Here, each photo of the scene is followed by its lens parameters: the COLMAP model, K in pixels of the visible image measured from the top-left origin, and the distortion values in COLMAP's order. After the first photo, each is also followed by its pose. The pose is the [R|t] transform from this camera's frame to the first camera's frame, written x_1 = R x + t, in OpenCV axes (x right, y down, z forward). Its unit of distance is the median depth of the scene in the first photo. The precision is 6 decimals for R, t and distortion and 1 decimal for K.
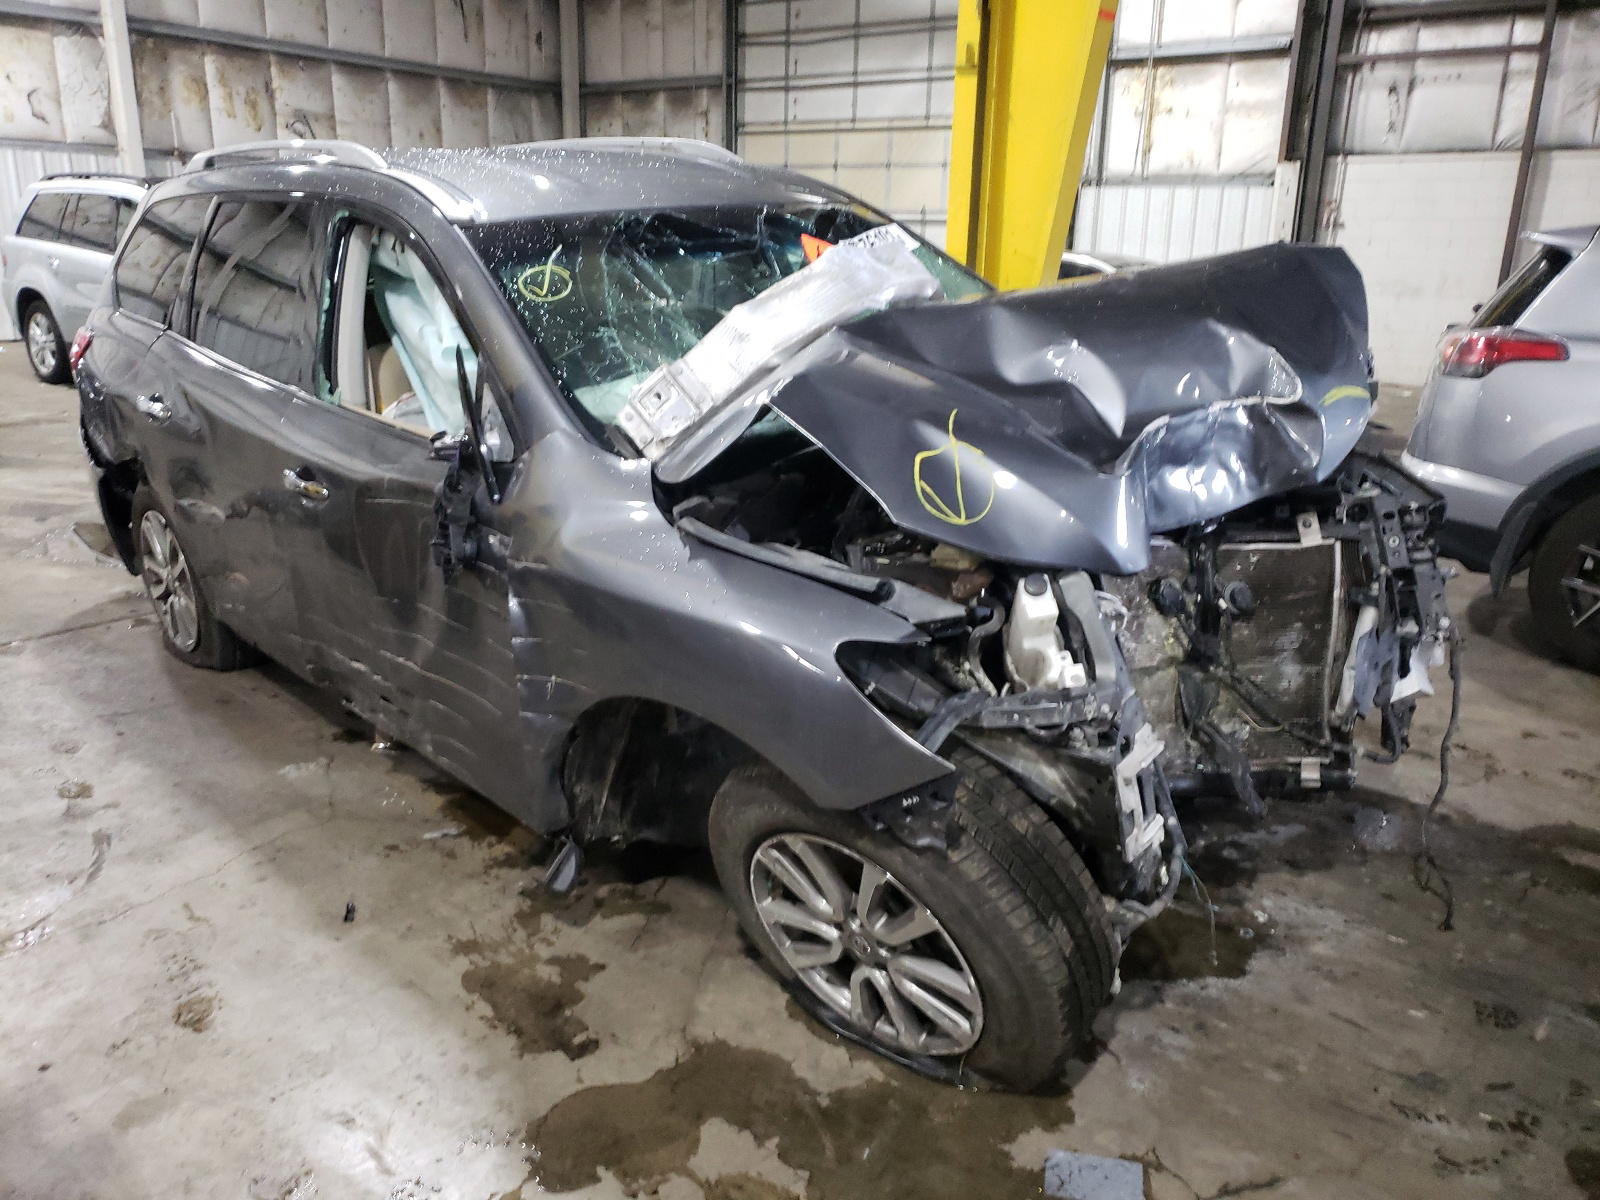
lens RADIAL K [[1245.8, 0, 800.0], [0, 1245.8, 600.0], [0, 0, 1]] dist [0.004546, 0.006016]
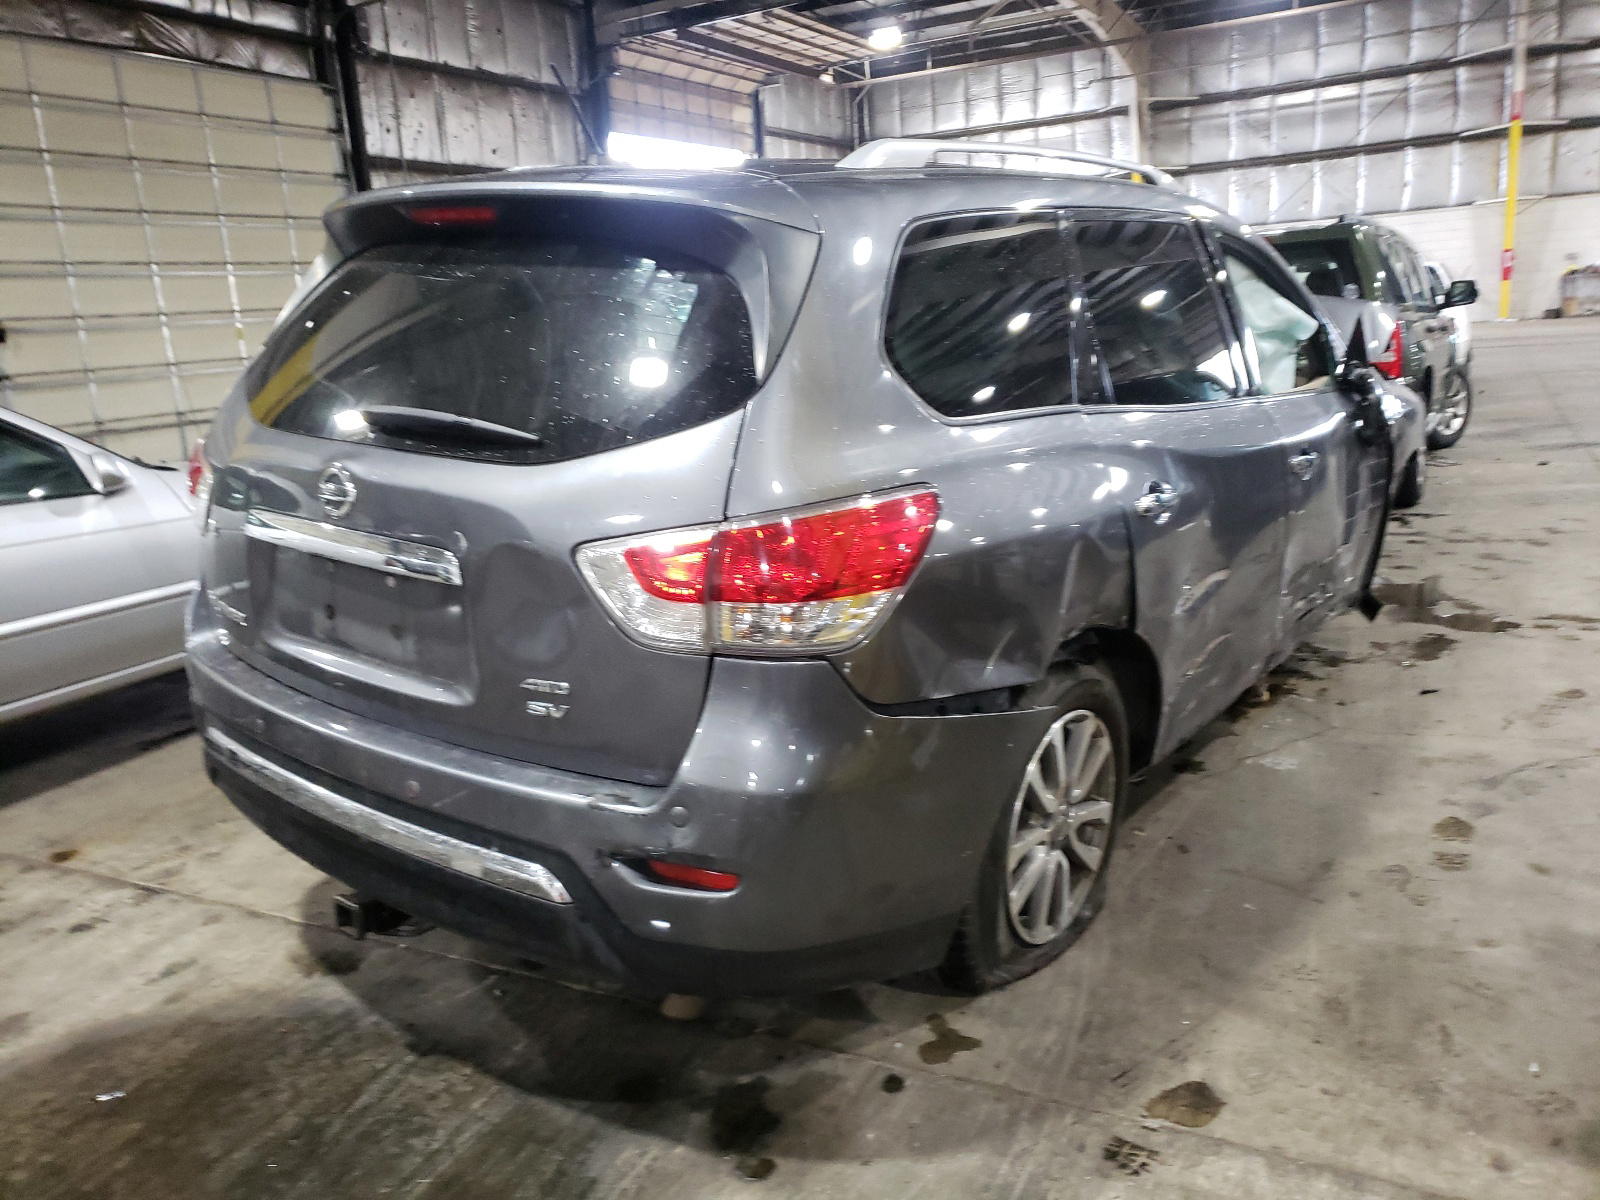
lens RADIAL K [[1245.8, 0, 800.0], [0, 1245.8, 600.0], [0, 0, 1]] dist [0.004546, 0.006016]
pose [[-0.163105, -0.231236, 0.959128, -1.487953], [0.346779, 0.896680, 0.275152, -0.463828], [-0.923656, 0.377484, -0.066065, 1.594204]]
